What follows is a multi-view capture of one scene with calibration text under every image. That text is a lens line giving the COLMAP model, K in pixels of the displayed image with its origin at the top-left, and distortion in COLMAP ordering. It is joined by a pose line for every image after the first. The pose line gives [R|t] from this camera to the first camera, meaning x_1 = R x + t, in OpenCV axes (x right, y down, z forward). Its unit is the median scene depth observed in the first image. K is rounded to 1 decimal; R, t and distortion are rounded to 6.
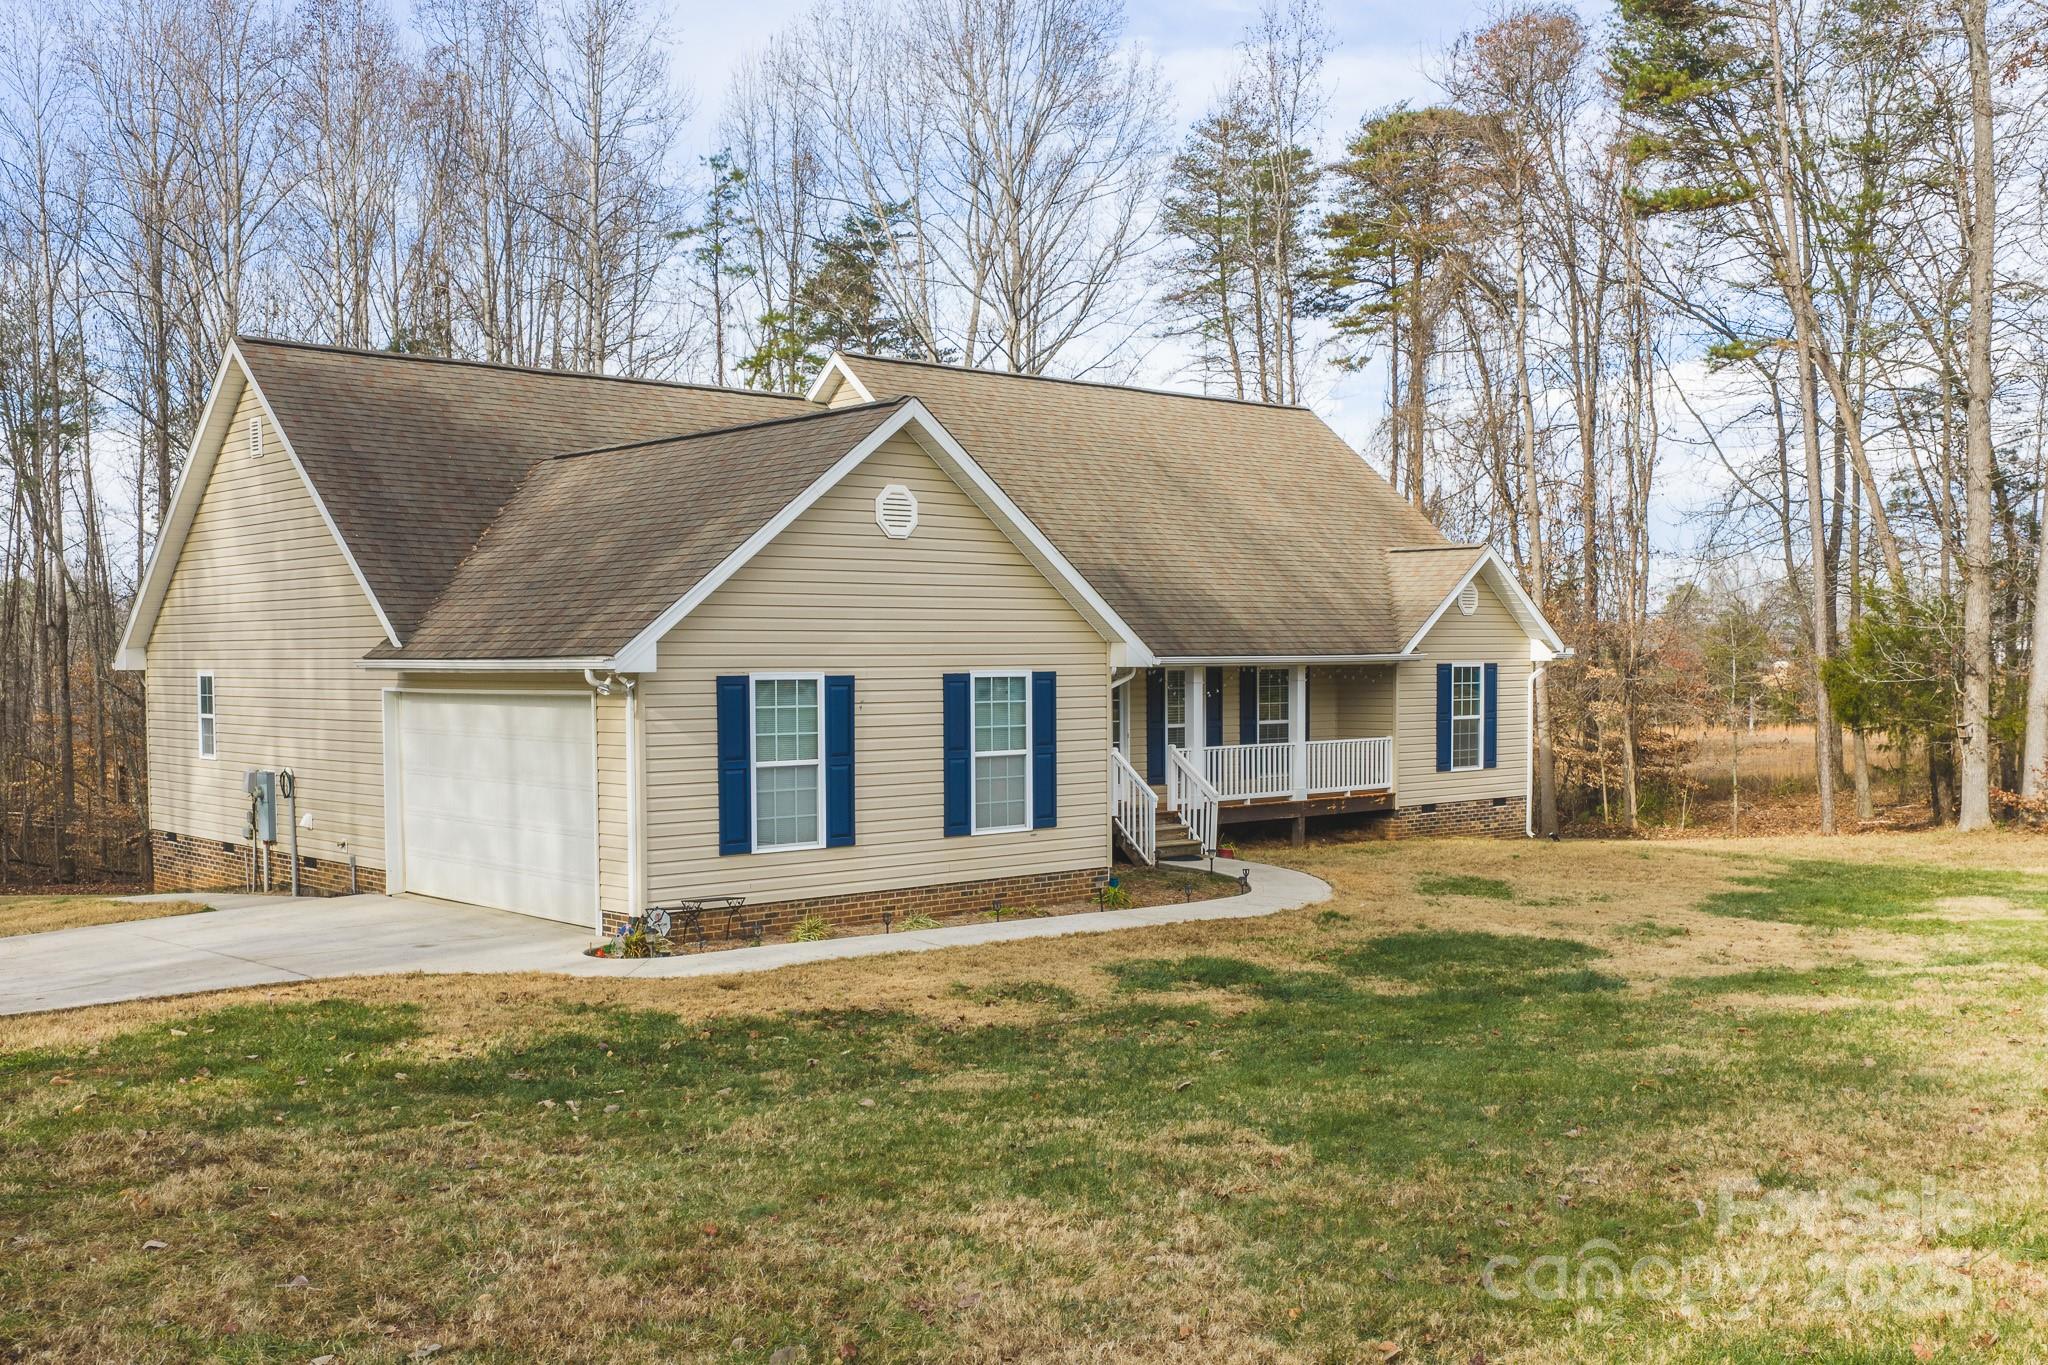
lens RADIAL K [[1889.9, 0, 1023.3], [0, 1889.9, 691.6], [0, 0, 1]] dist [0.001652, 0.000000]
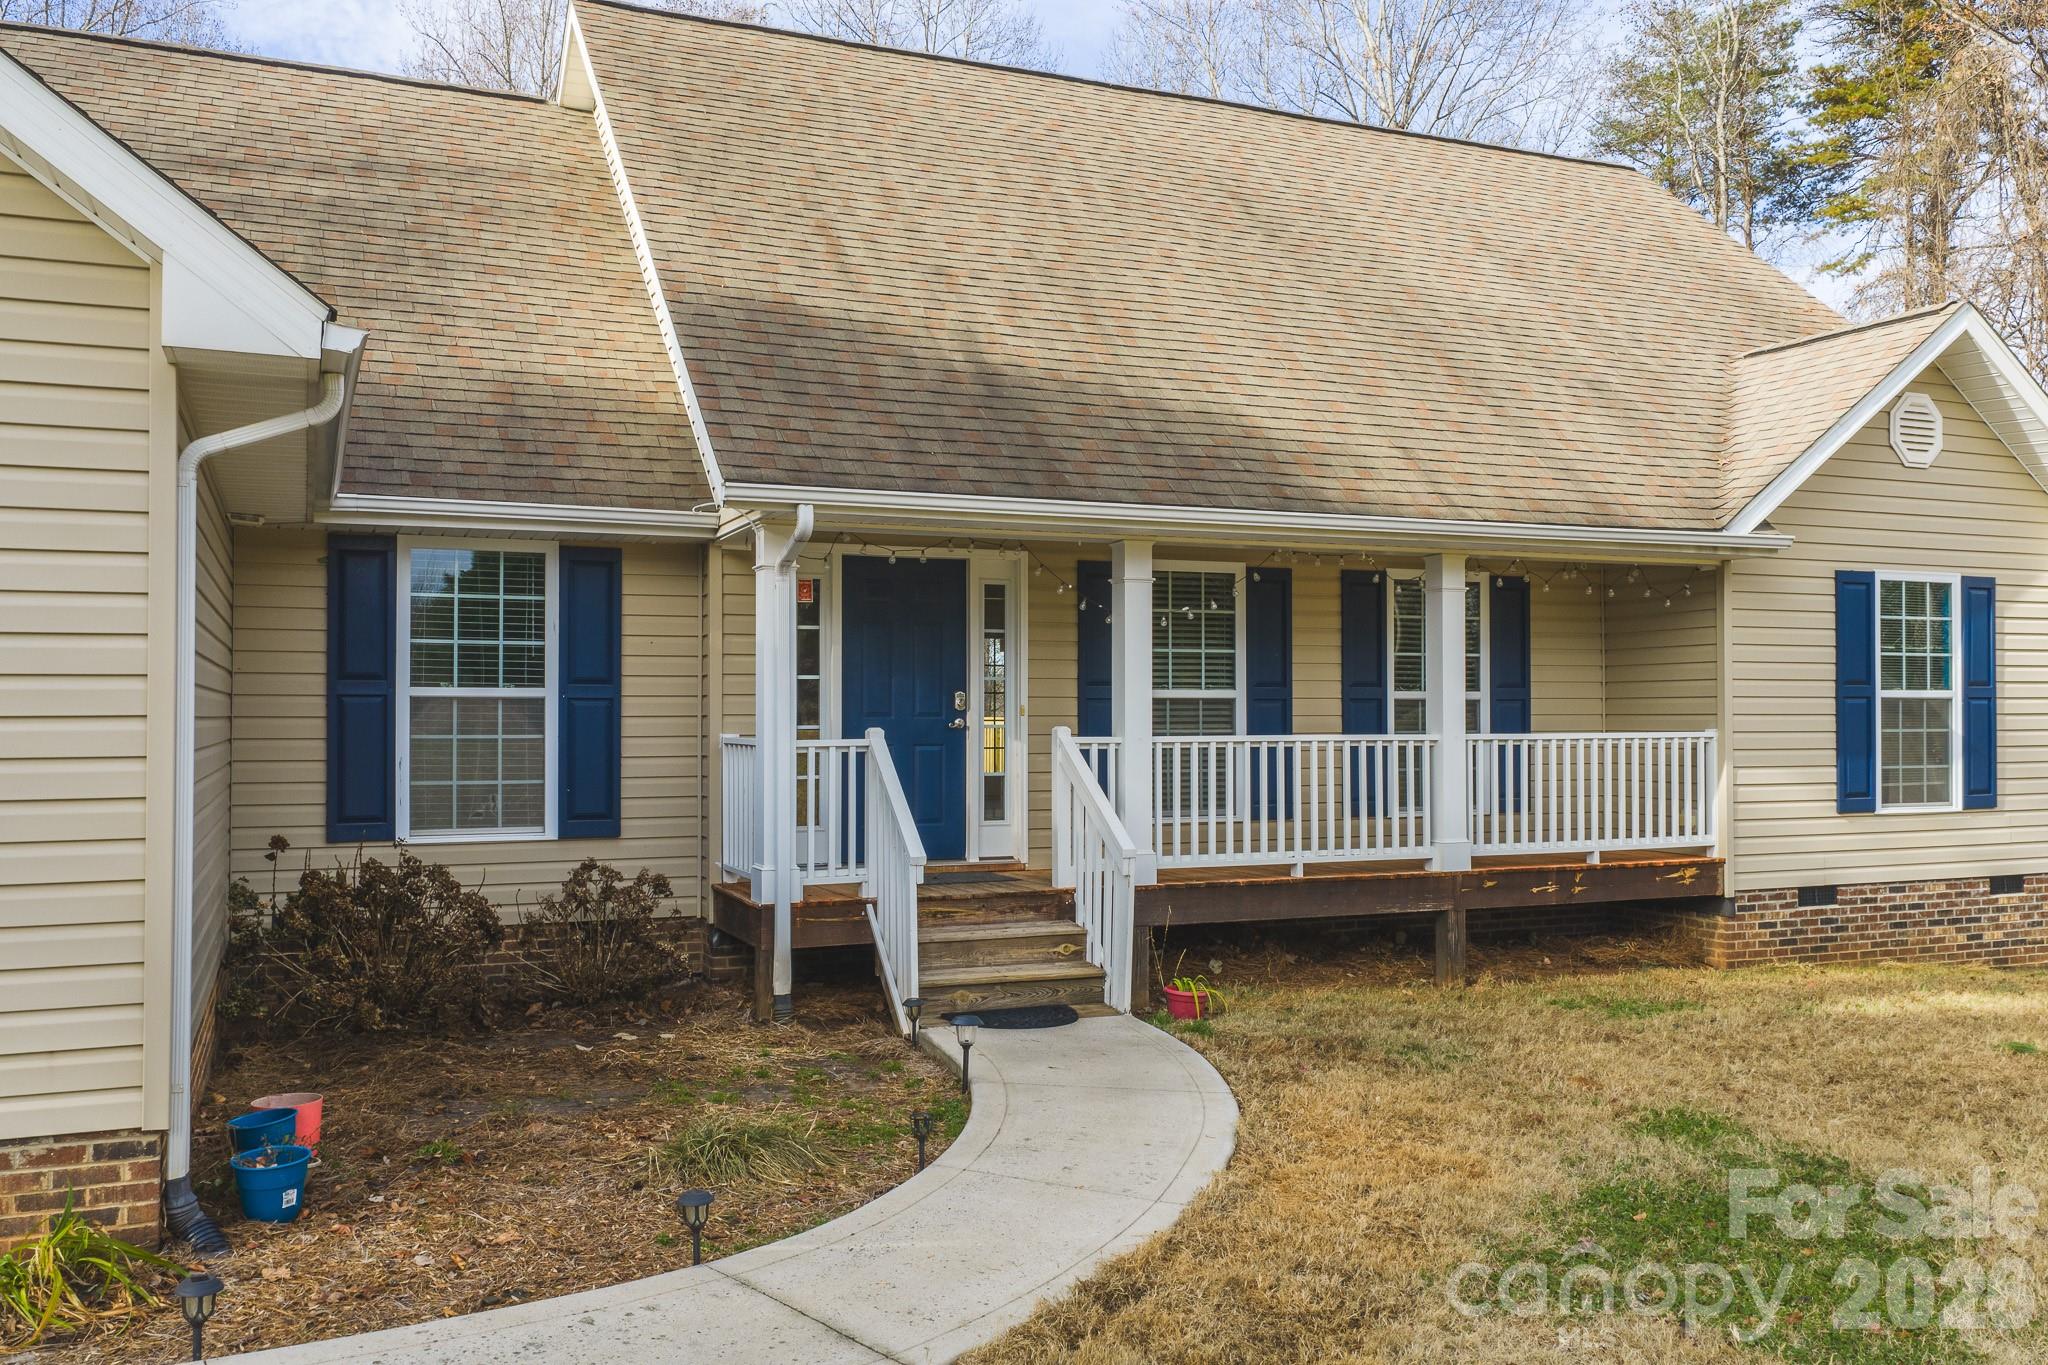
lens RADIAL K [[1714.1, 0, 1024.7], [0, 1714.1, 673.7], [0, 0, 1]] dist [0.003524, -0.020947]
pose [[0.948209, -0.004728, -0.317613, 0.167582], [-0.007491, 0.999278, -0.037240, 0.026247], [0.317560, 0.037690, 0.947489, 0.562778]]
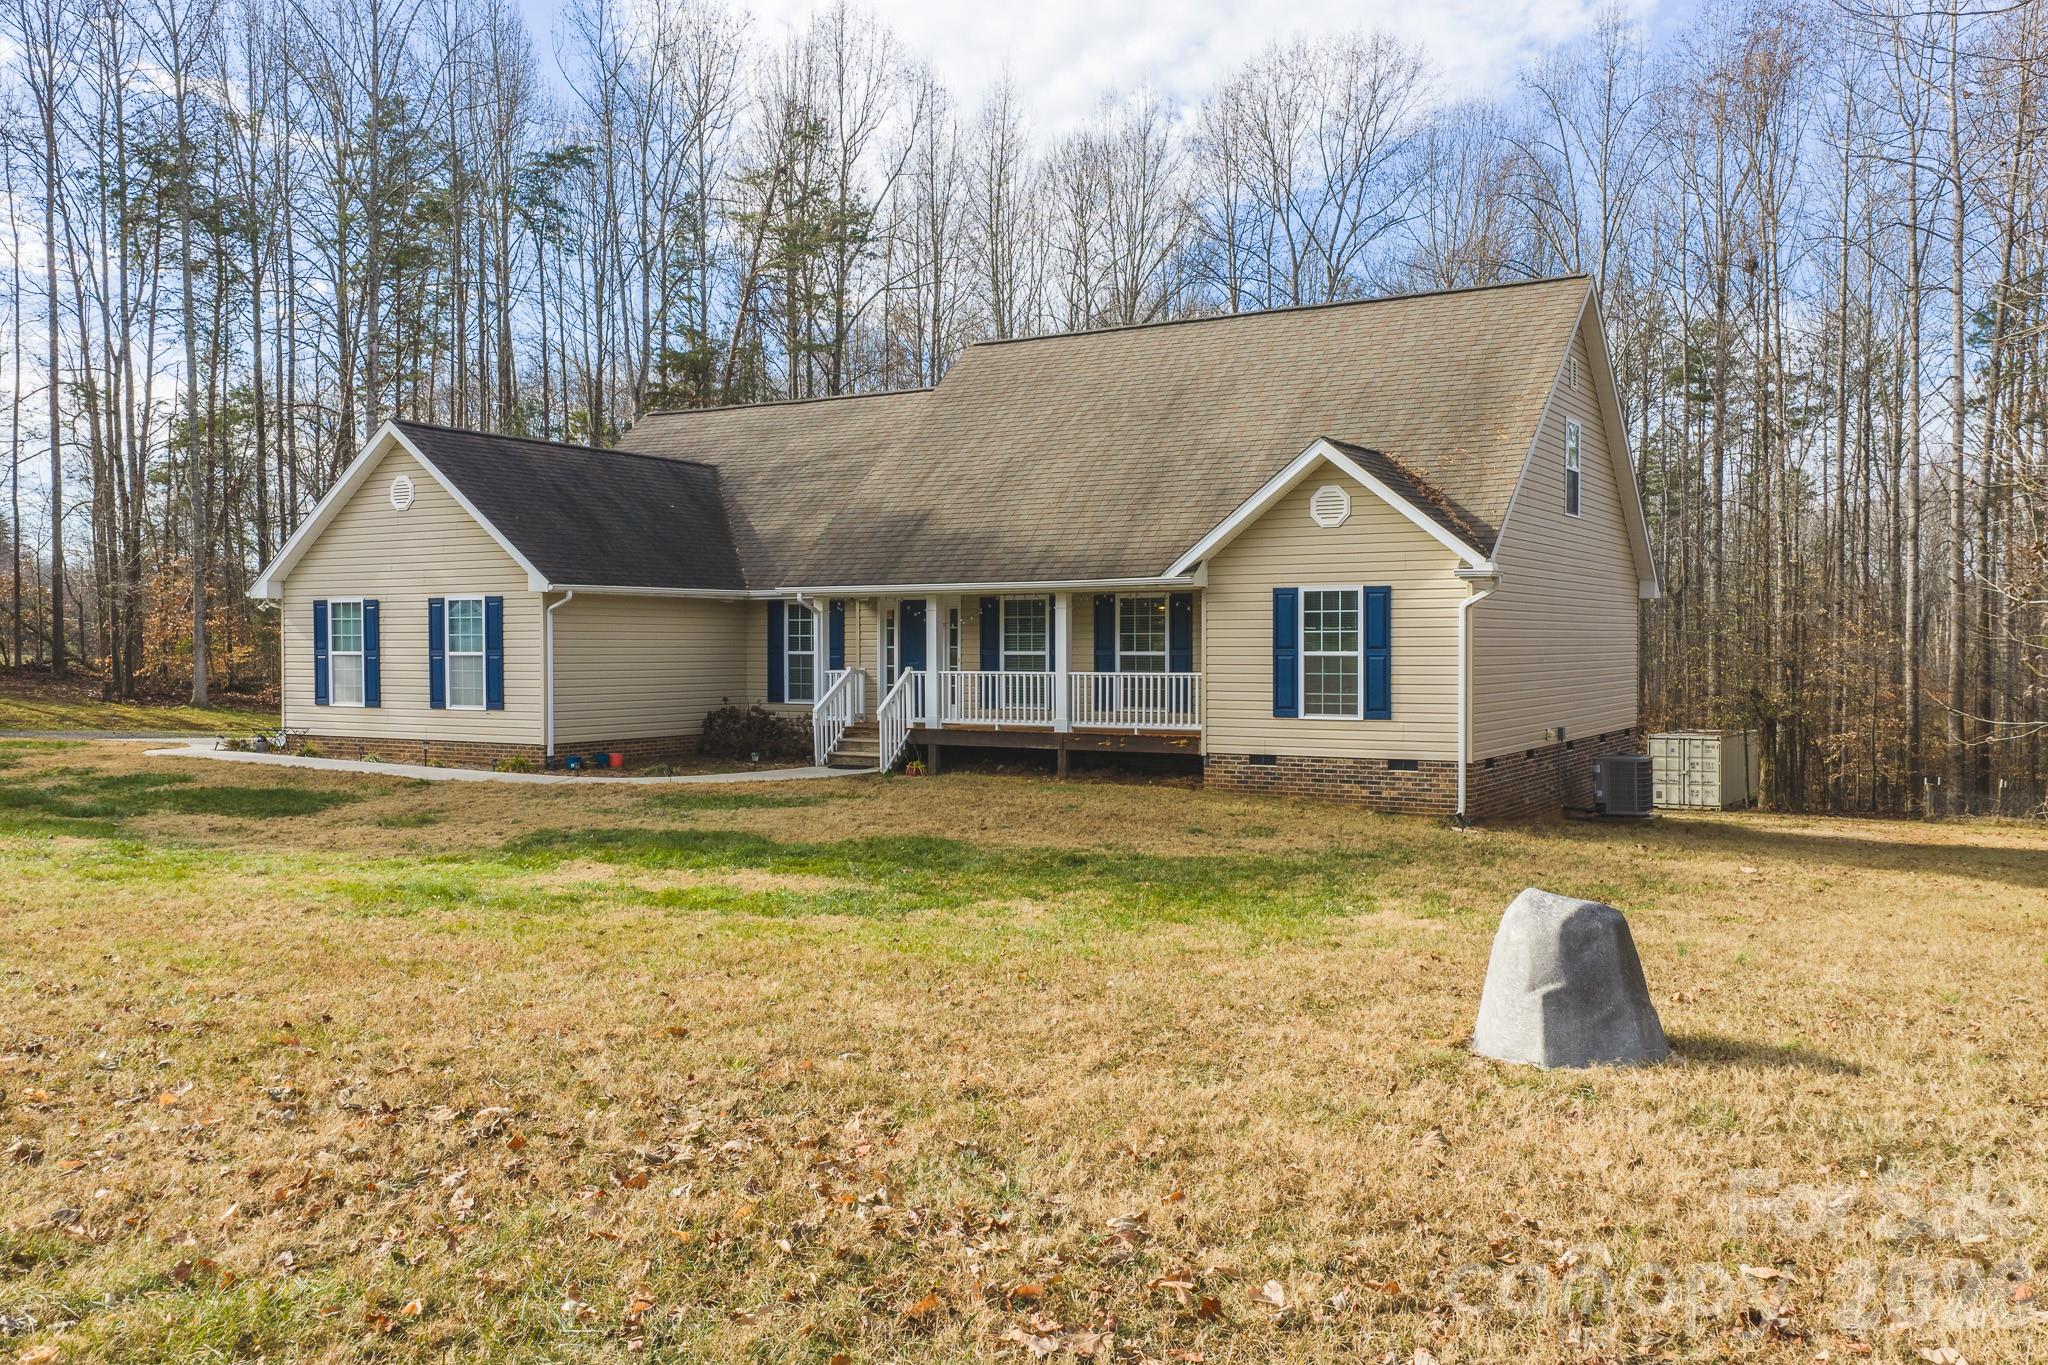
lens RADIAL K [[1714.1, 0, 1023.6], [0, 1714.1, 679.8], [0, 0, 1]] dist [0.003524, -0.020947]
pose [[0.324560, 0.022125, -0.945606, 0.910663], [-0.018033, 0.999689, 0.017201, 0.014894], [0.945693, 0.011469, 0.324859, 0.656424]]
